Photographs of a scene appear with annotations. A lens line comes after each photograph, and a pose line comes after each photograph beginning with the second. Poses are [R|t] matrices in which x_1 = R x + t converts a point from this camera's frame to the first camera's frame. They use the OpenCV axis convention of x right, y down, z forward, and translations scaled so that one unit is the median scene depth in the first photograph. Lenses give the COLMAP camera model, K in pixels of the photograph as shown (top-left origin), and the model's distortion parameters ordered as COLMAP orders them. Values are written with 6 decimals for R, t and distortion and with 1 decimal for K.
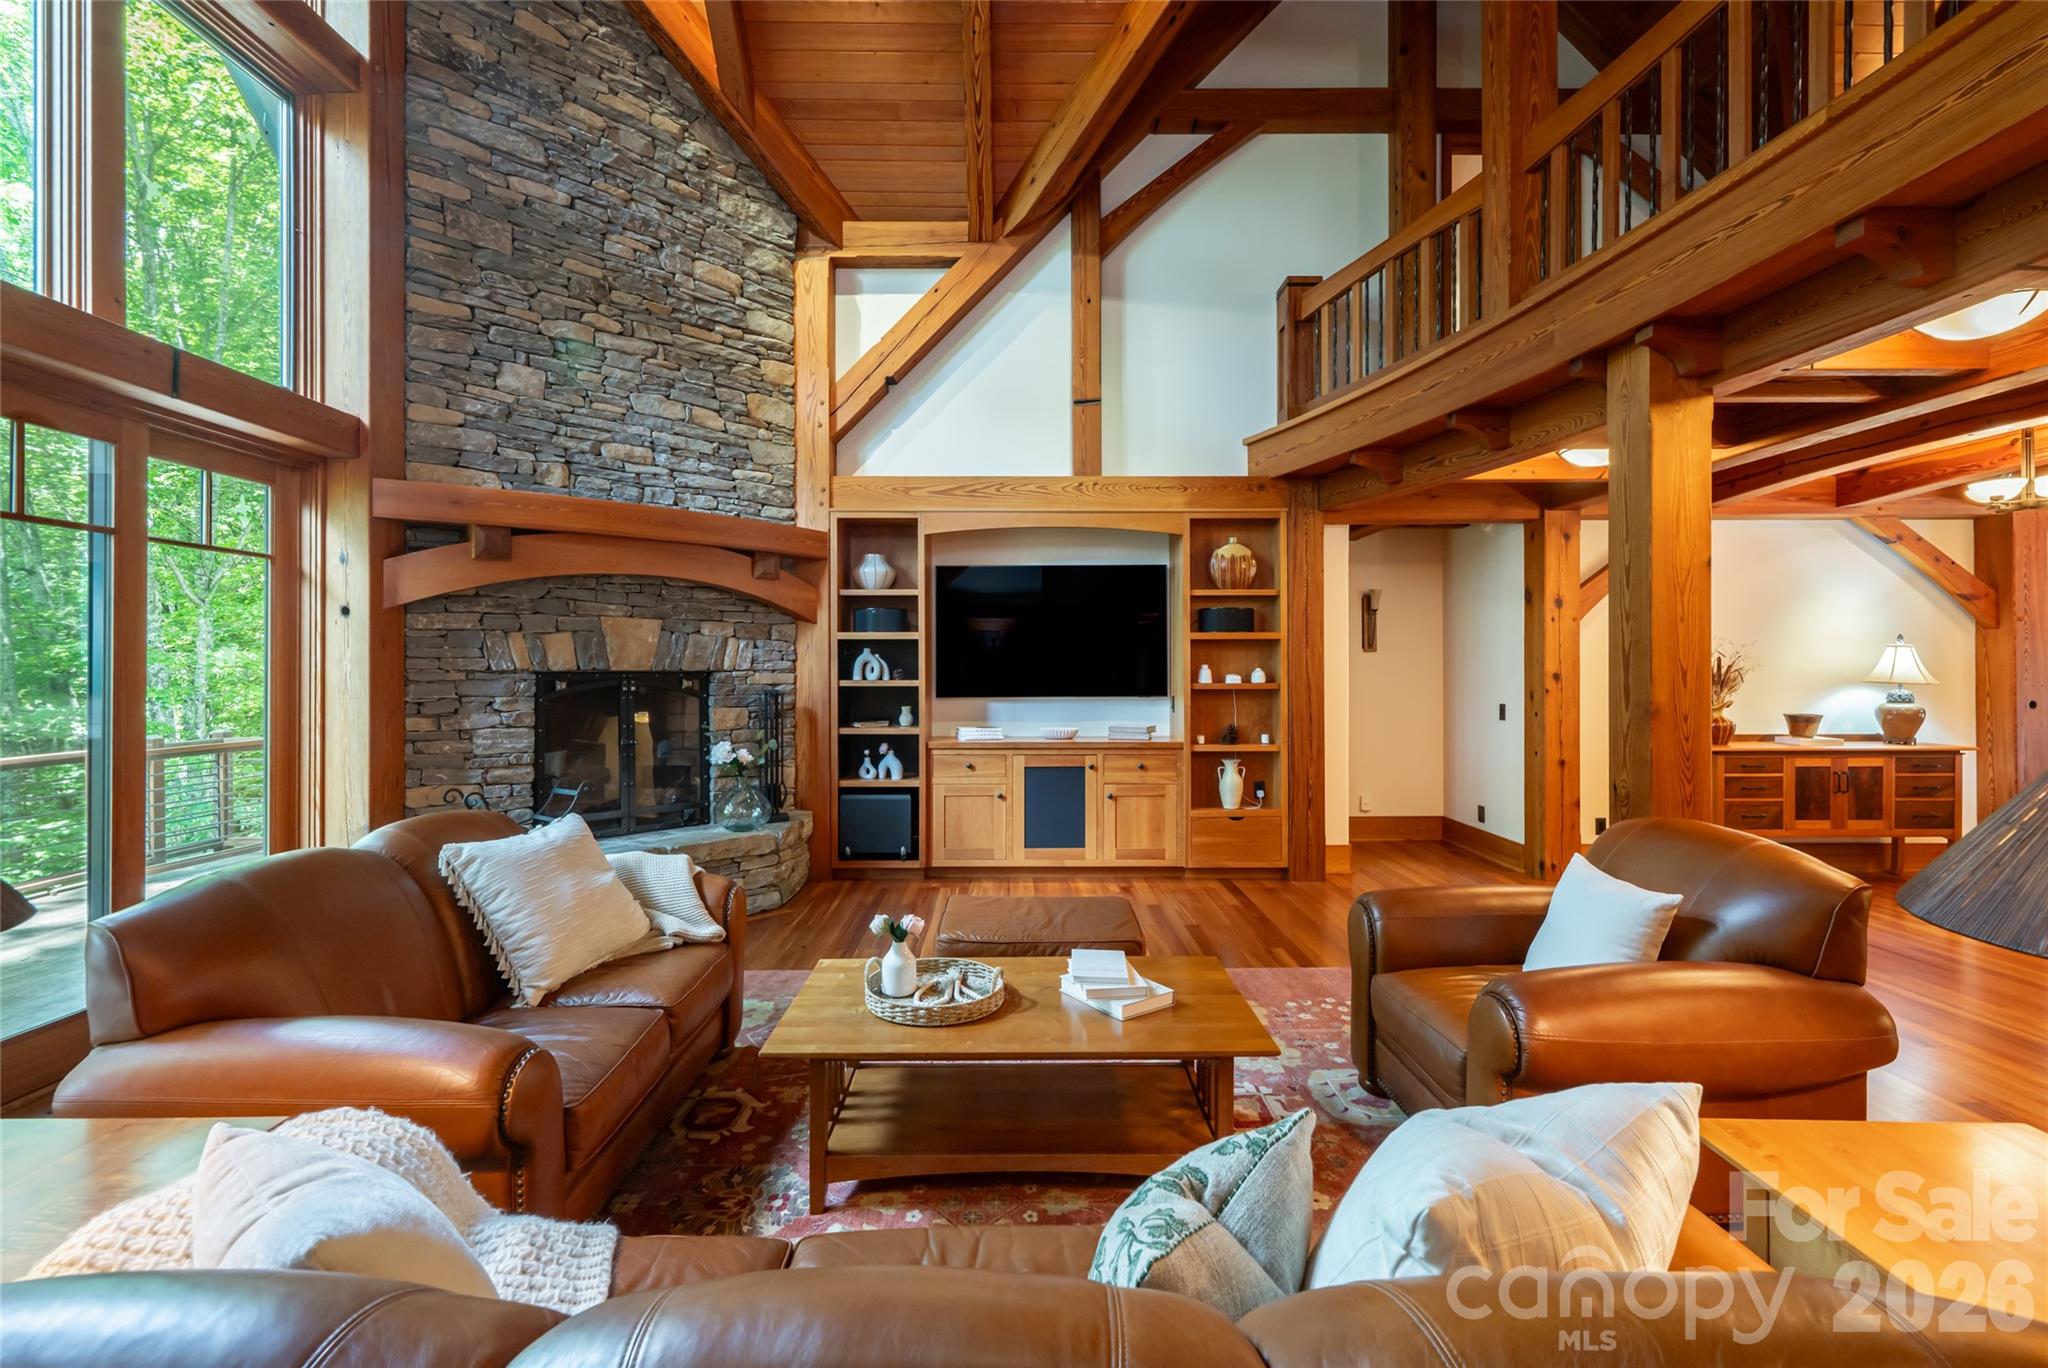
lens RADIAL K [[885.6, 0, 1013.6], [0, 885.6, 670.9], [0, 0, 1]] dist [0.002015, 0.000209]
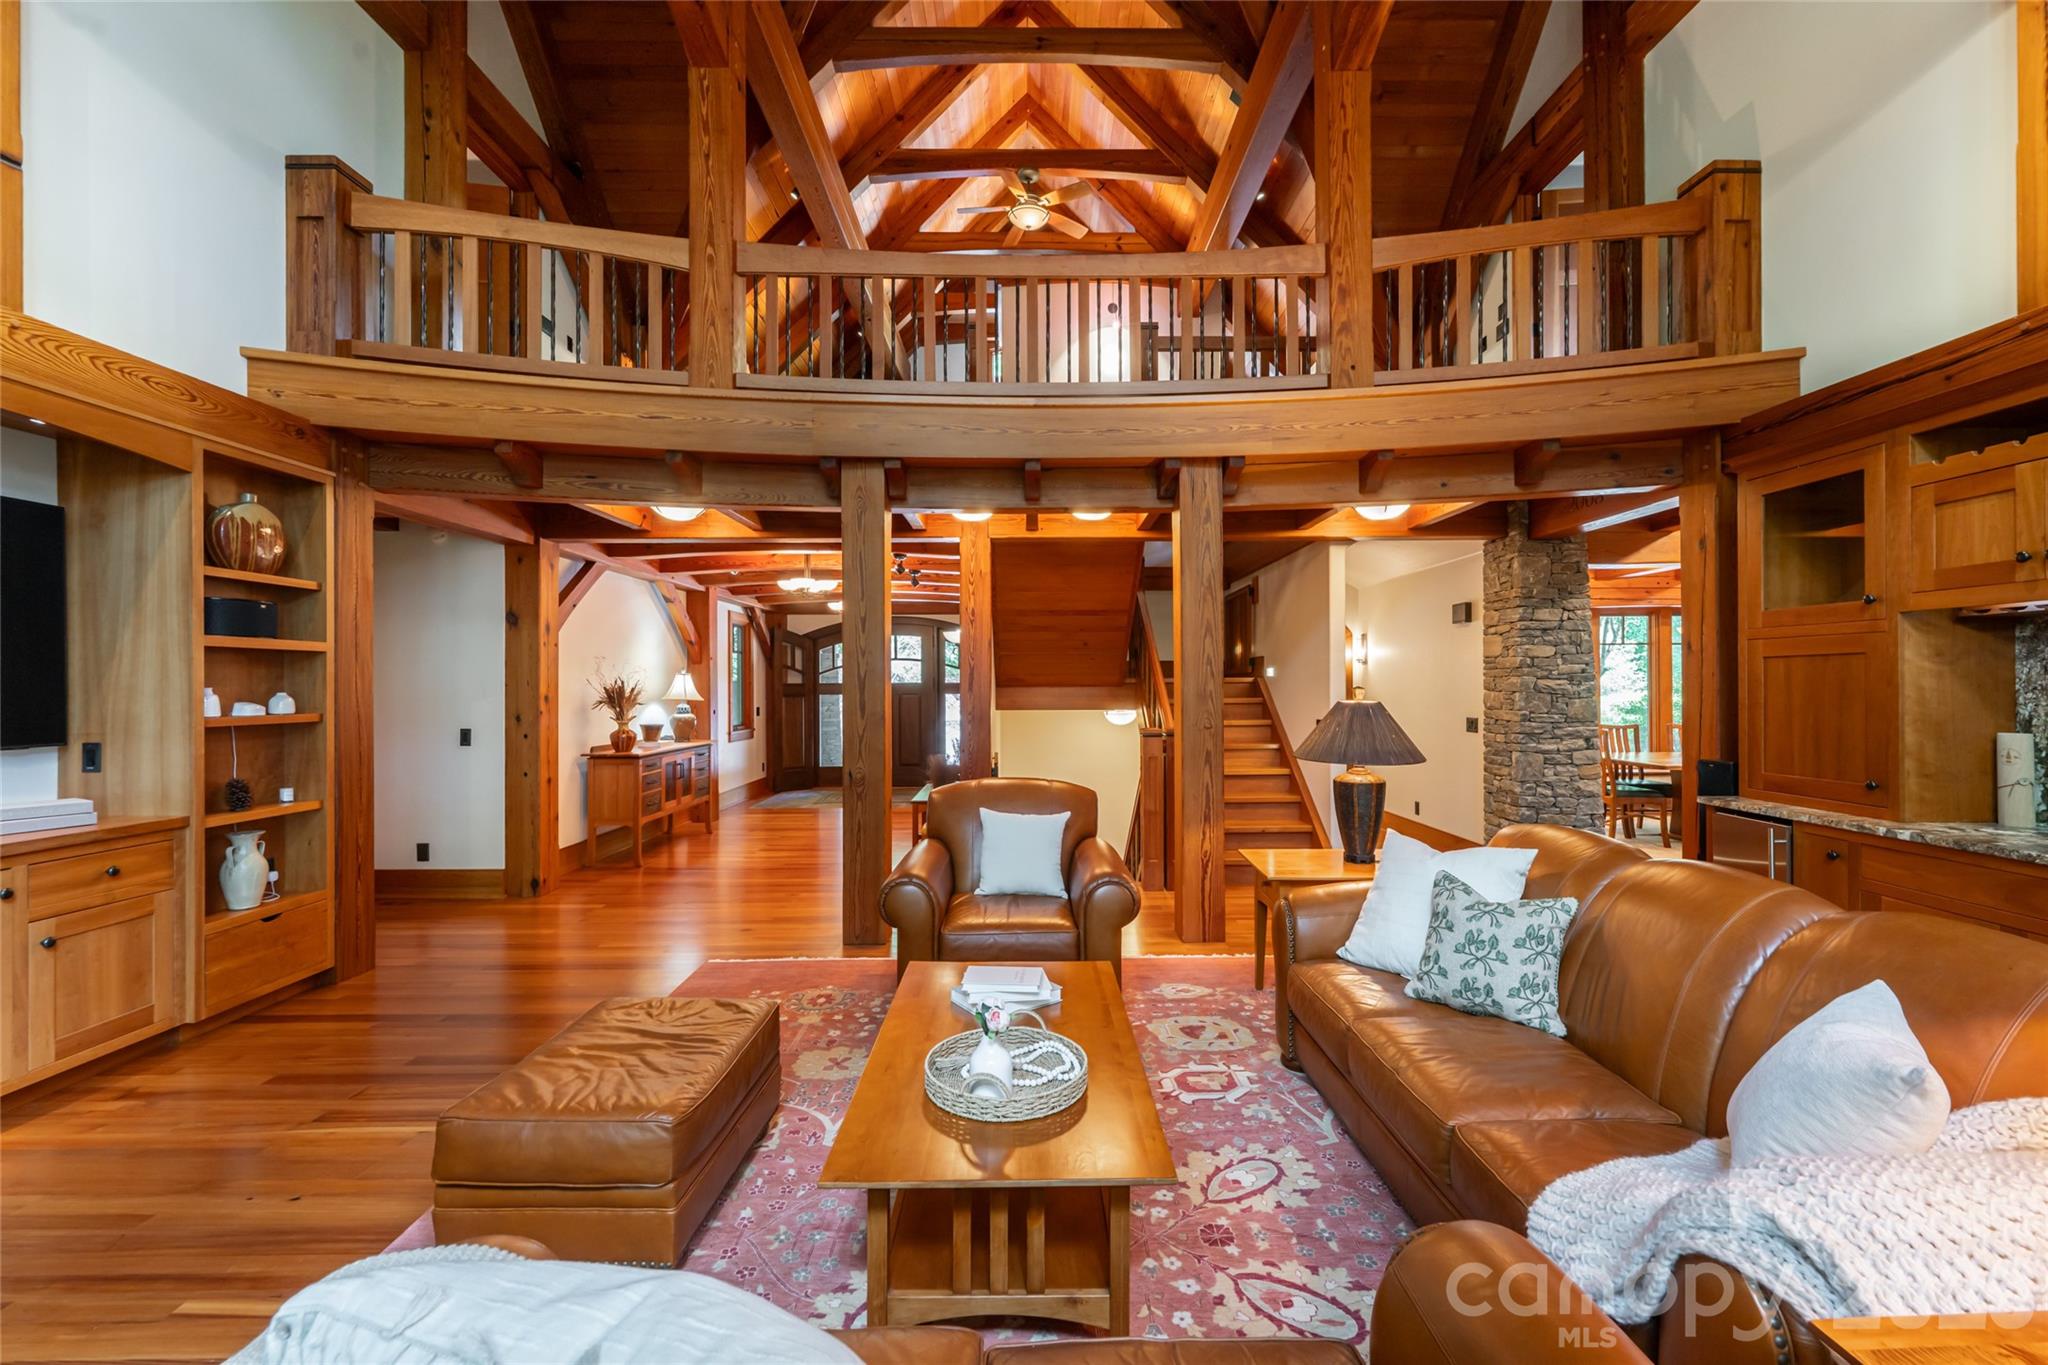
lens RADIAL K [[844.8, 0, 1030.8], [0, 844.8, 680.8], [0, 0, 1]] dist [0.008566, -0.000328]
pose [[0.003144, 0.007581, 0.999966, -0.385279], [0.009306, 0.999928, -0.007610, -0.001747], [-0.999952, 0.009329, 0.003073, 0.422535]]
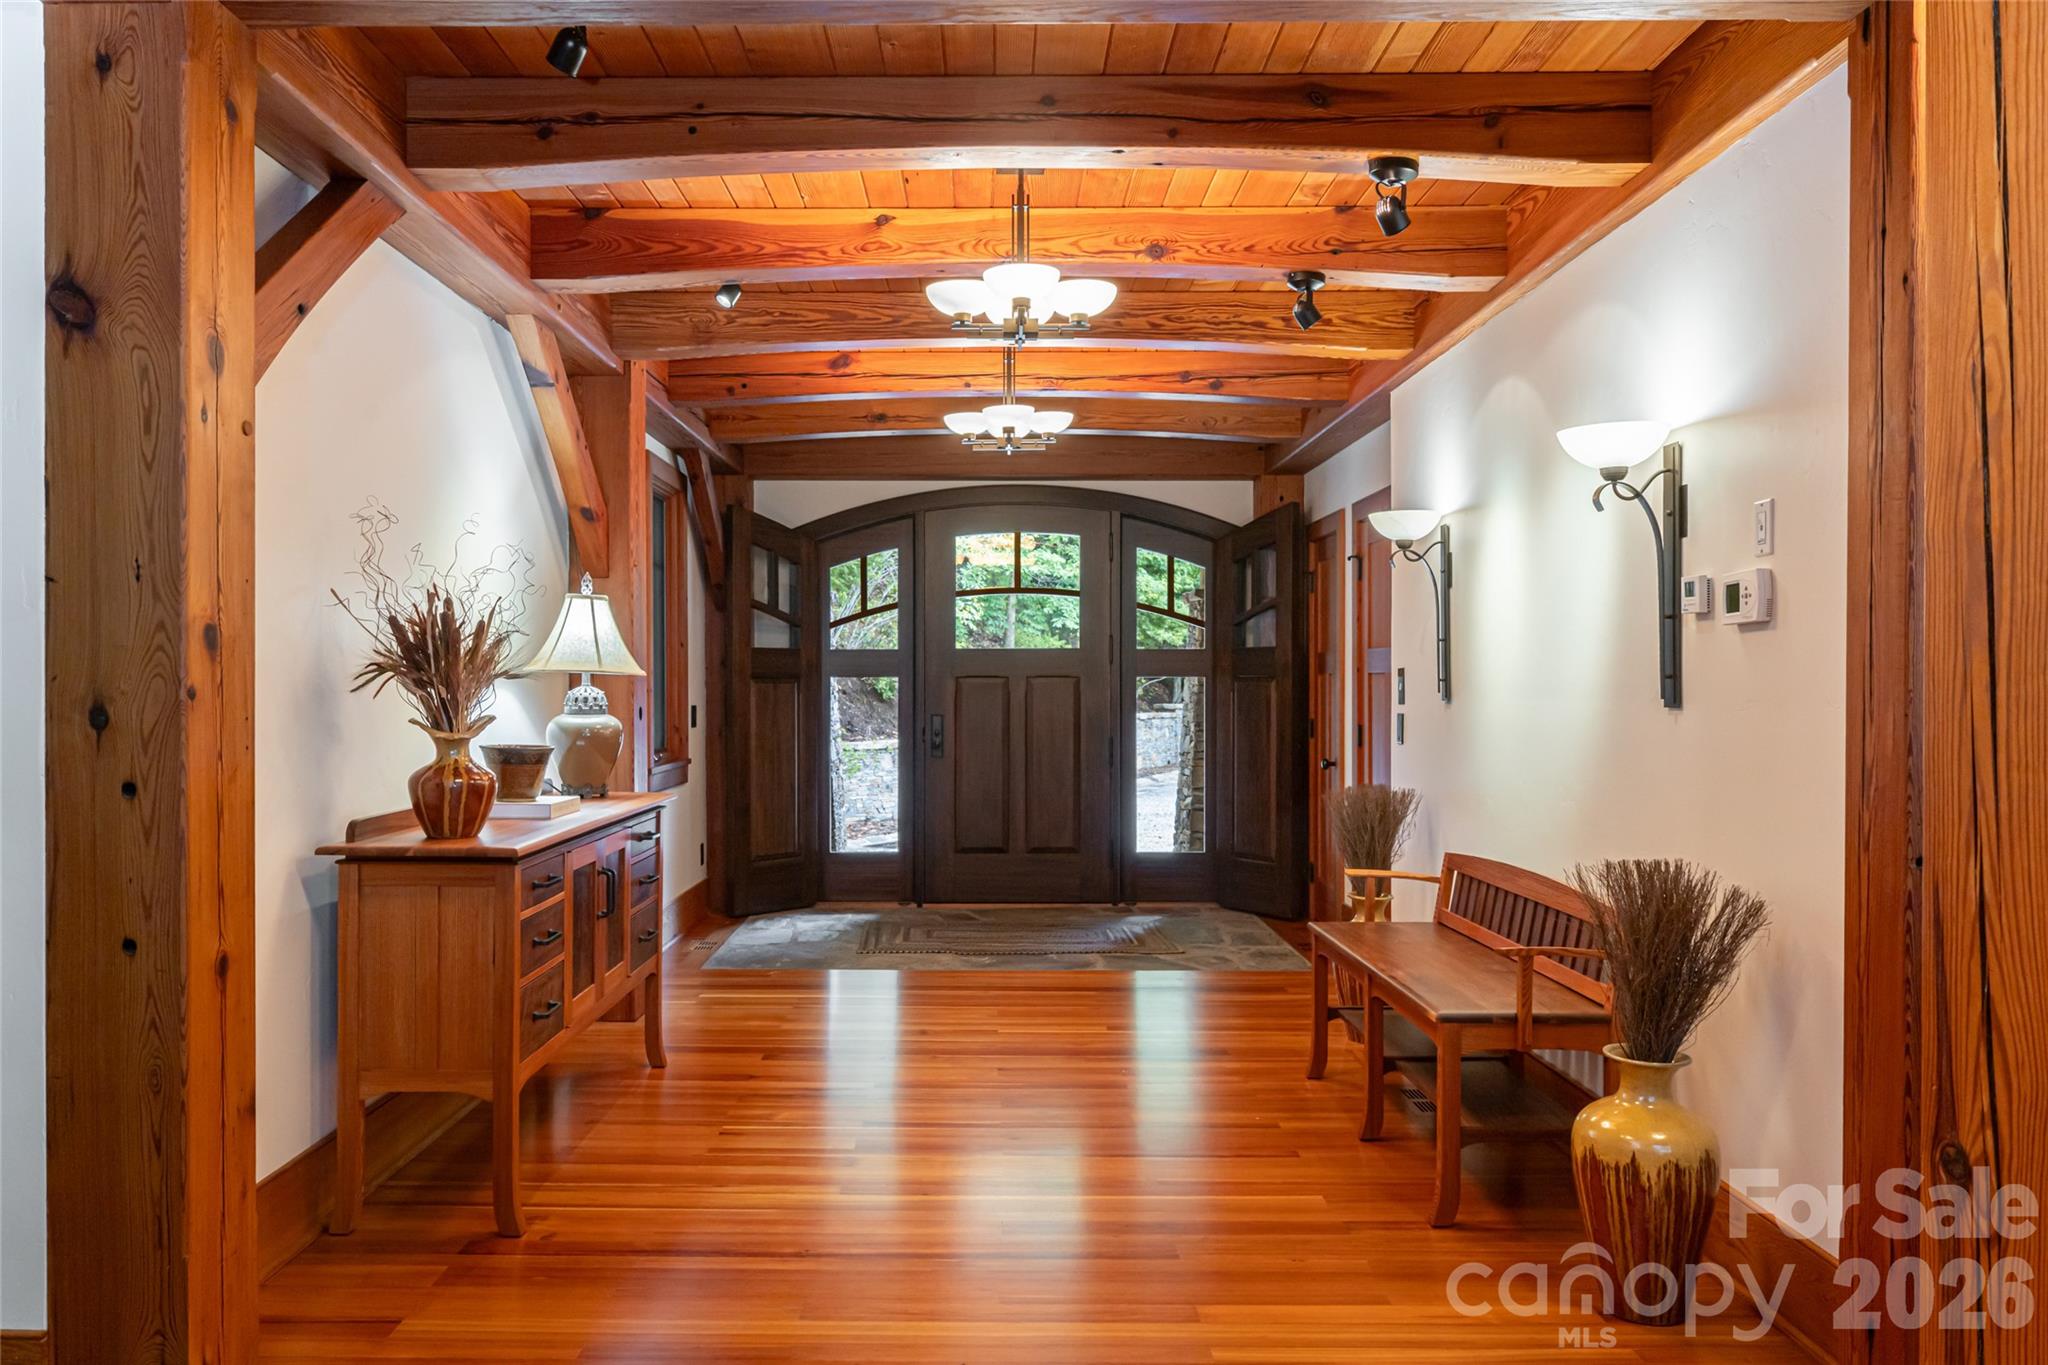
lens RADIAL K [[1497.3, 0, 1003.5], [0, 1497.3, 689.8], [0, 0, 1]] dist [0.001063, 0.002852]
pose [[0.002627, -0.002848, 0.999992, 0.174374], [0.006533, 0.999975, 0.002831, 0.021853], [-0.999975, 0.006525, 0.002646, 0.764311]]
